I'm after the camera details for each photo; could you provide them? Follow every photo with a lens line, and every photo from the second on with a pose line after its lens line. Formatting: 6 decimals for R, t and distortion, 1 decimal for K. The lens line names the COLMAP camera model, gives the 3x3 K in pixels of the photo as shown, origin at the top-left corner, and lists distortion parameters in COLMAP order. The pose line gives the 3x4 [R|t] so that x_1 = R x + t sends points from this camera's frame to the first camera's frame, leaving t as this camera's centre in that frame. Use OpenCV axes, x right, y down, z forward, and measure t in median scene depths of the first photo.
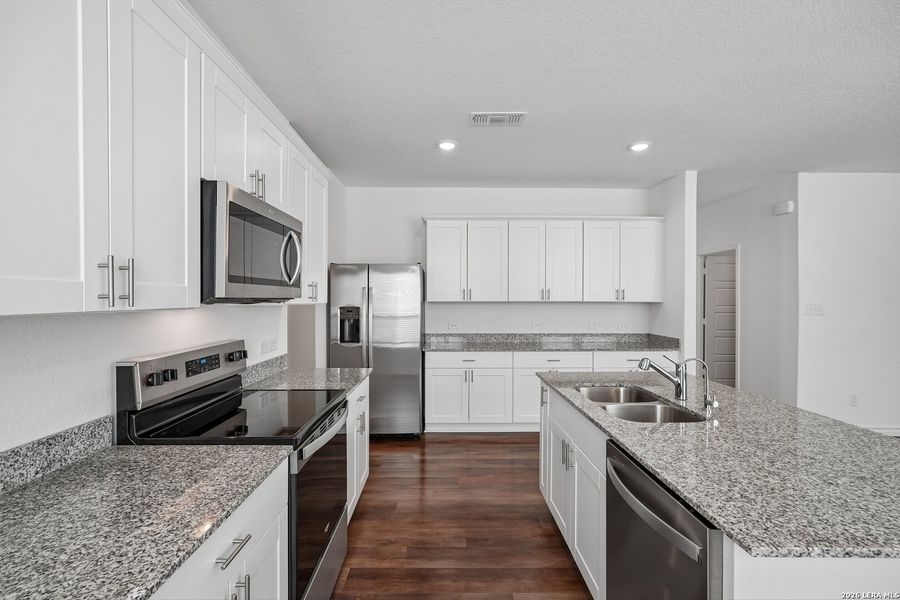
lens RADIAL K [[396.5, 0, 446.0], [0, 396.5, 300.3], [0, 0, 1]] dist [-0.008908, 0.003683]
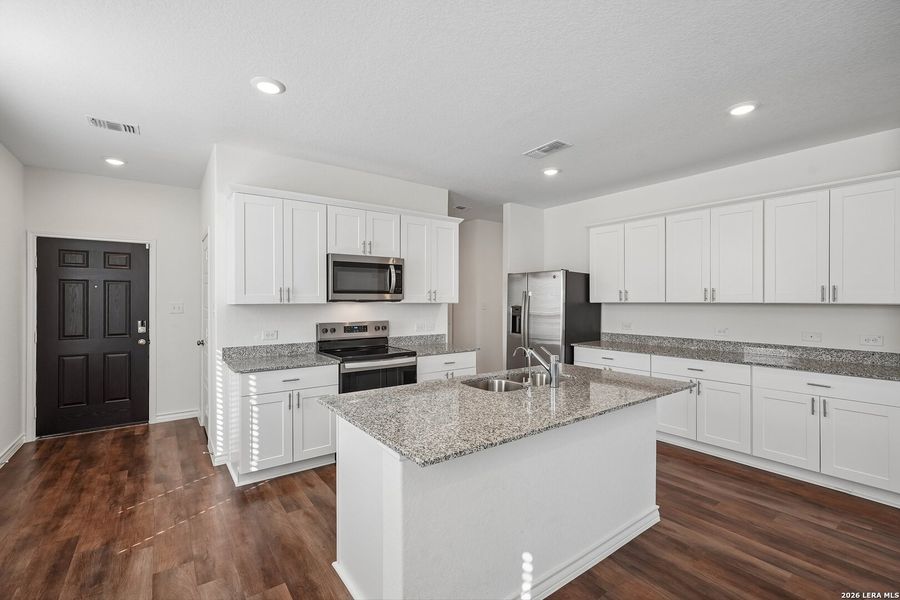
lens RADIAL K [[396.5, 0, 445.1], [0, 396.5, 301.1], [0, 0, 1]] dist [-0.008908, 0.003683]
pose [[0.583357, -0.000004, -0.812216, 0.728060], [-0.001814, 0.999997, -0.001308, 0.001786], [0.812214, 0.002236, 0.583355, 0.041430]]
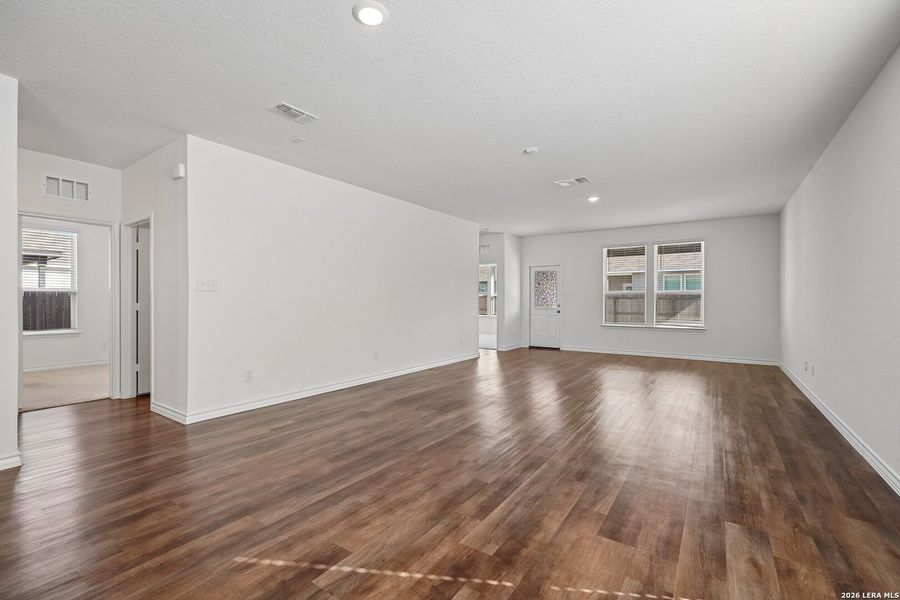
lens RADIAL K [[396.5, 0, 446.4], [0, 396.5, 300.7], [0, 0, 1]] dist [-0.008908, 0.003683]
pose [[0.570729, -0.007903, 0.821101, 0.533542], [0.005746, 0.999968, 0.005630, 0.063509], [-0.821119, 0.001505, 0.570756, -0.005270]]
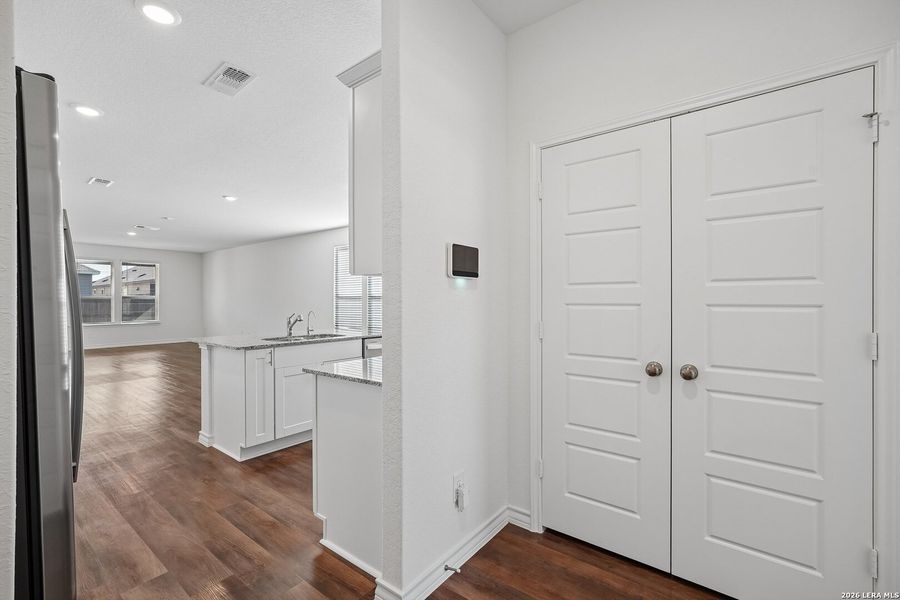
lens RADIAL K [[396.5, 0, 448.2], [0, 396.5, 300.8], [0, 0, 1]] dist [-0.008908, 0.003683]
pose [[-0.789988, -0.002172, 0.613119, -0.664871], [0.005776, 0.999923, 0.010985, 0.032709], [-0.613096, 0.012220, -0.789914, 1.115480]]
